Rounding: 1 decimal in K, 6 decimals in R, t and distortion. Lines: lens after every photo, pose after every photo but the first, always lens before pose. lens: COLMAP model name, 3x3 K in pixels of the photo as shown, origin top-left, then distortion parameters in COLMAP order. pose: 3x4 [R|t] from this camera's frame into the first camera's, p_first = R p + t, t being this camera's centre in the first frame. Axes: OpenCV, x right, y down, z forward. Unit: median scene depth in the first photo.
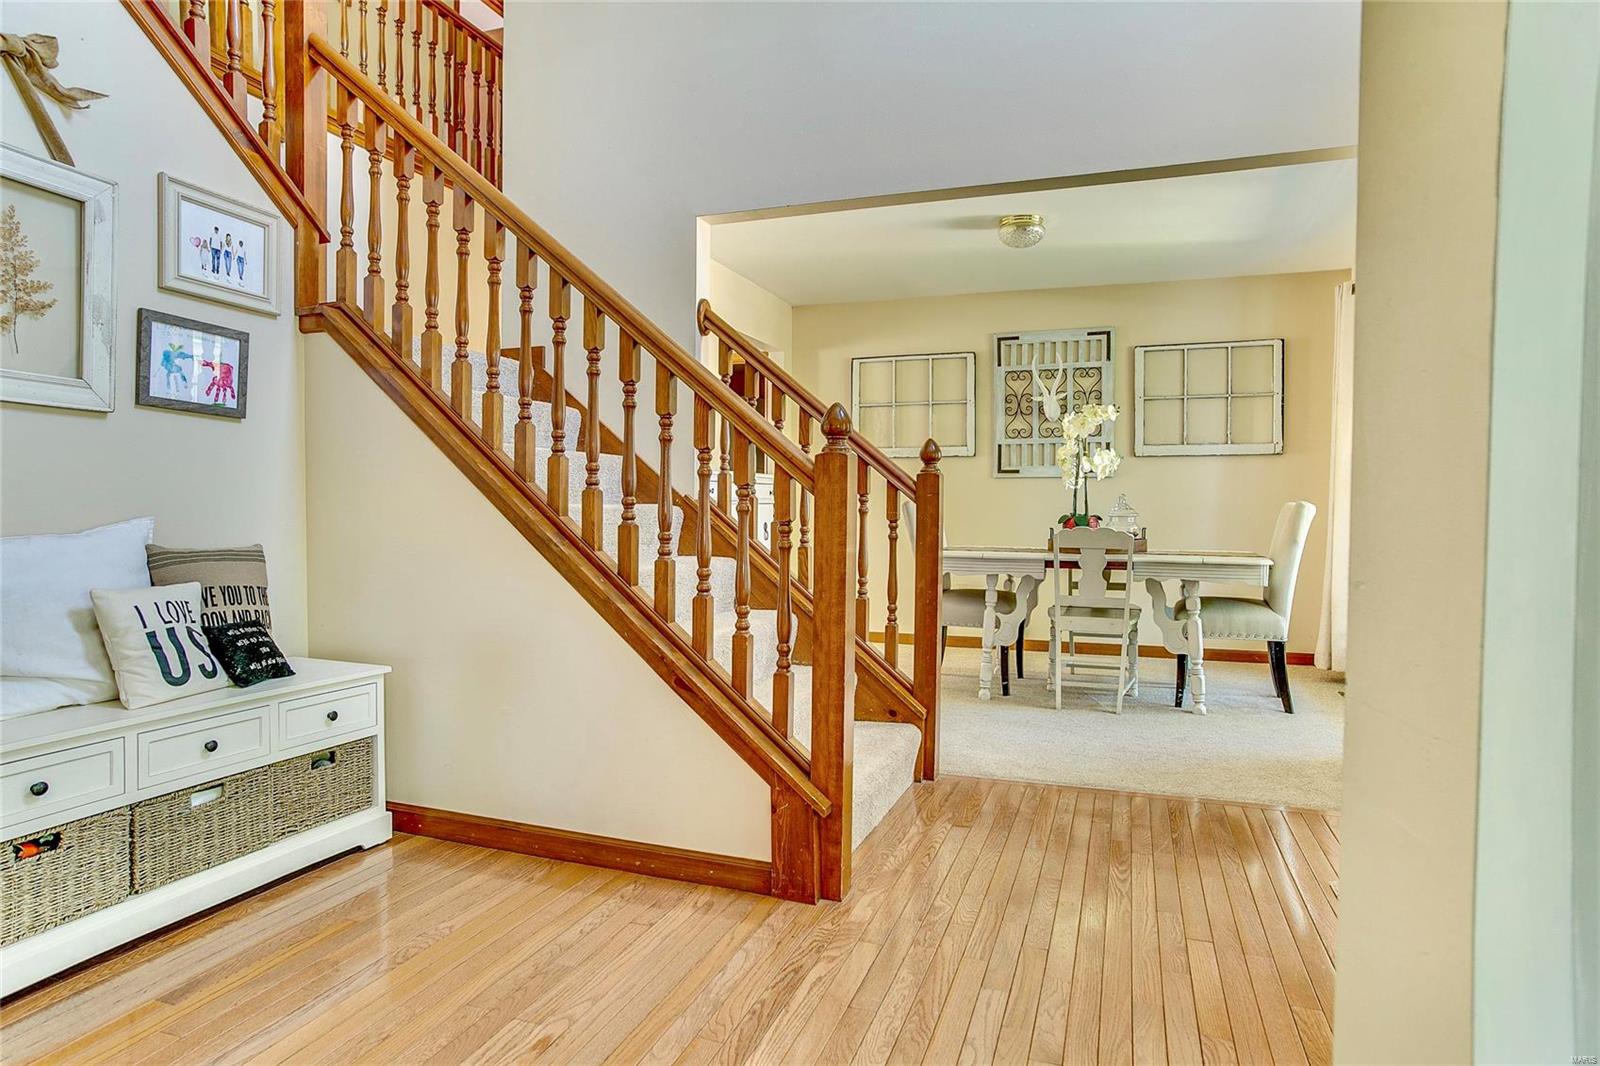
lens RADIAL K [[909.4, 0, 796.0], [0, 909.4, 531.9], [0, 0, 1]] dist [-0.087679, 0.072417]
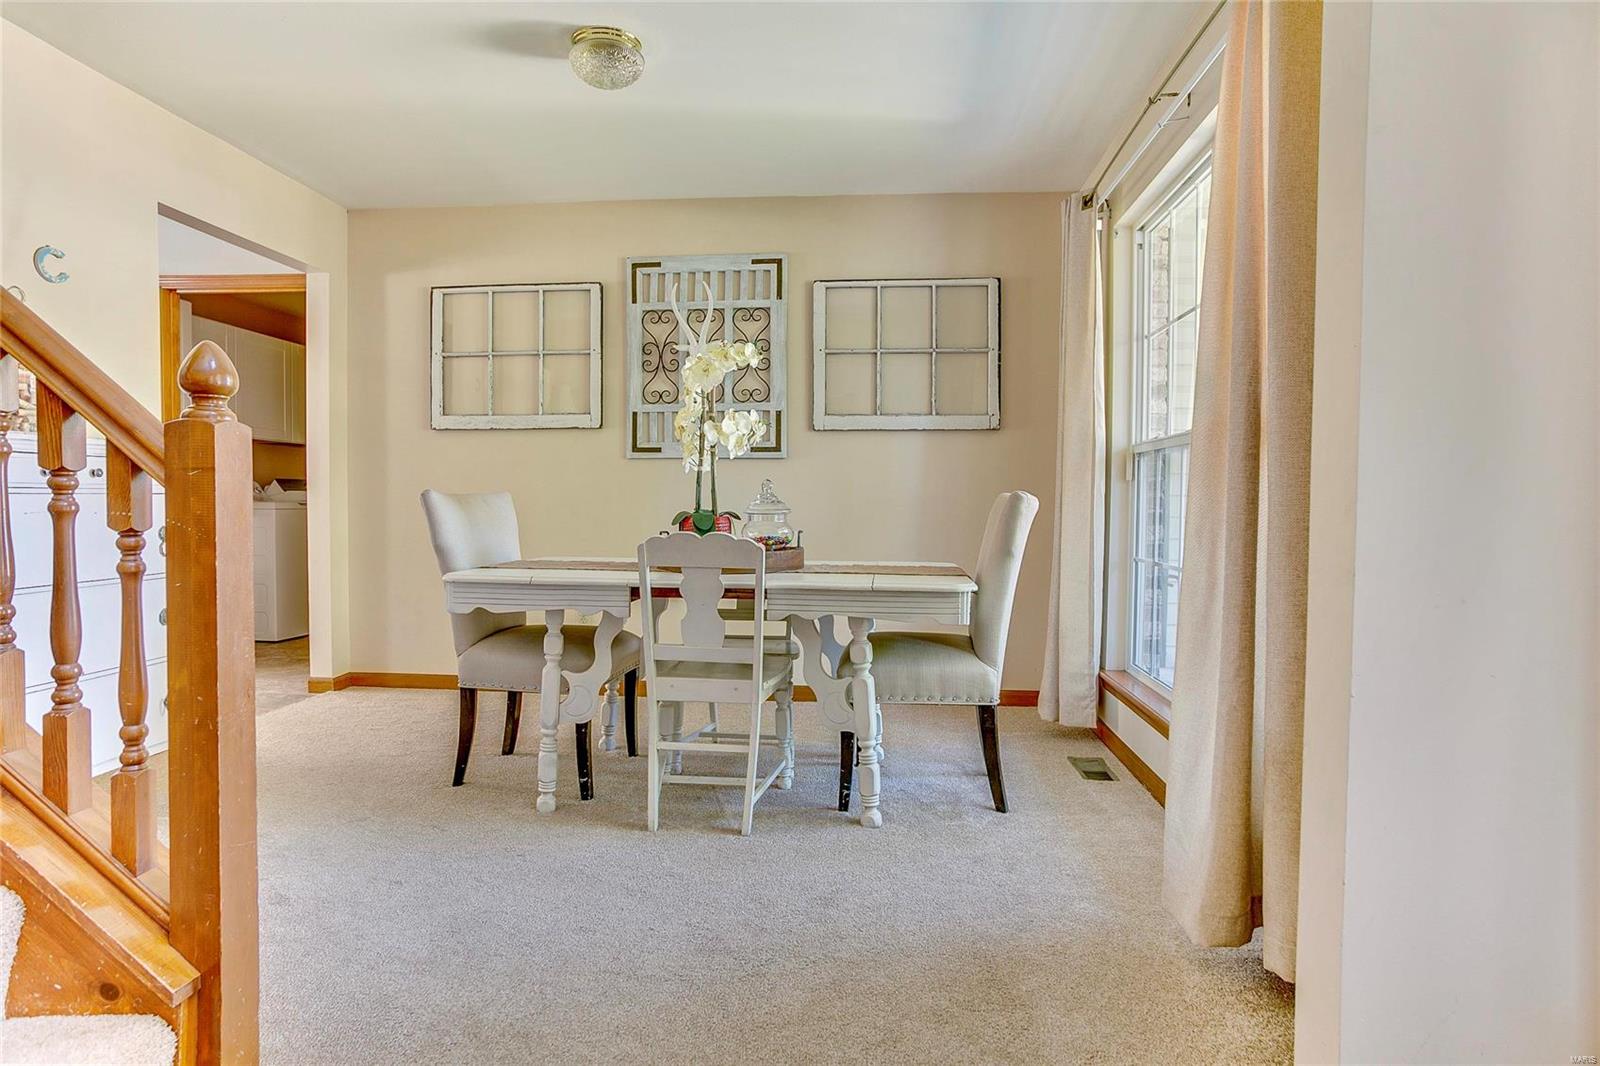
lens RADIAL K [[909.4, 0, 796.0], [0, 909.4, 531.9], [0, 0, 1]] dist [-0.087679, 0.072417]
pose [[0.965698, -0.007617, 0.259556, 0.206577], [0.005302, 0.999940, 0.009618, -0.009998], [-0.259613, -0.007912, 0.965680, 0.348672]]
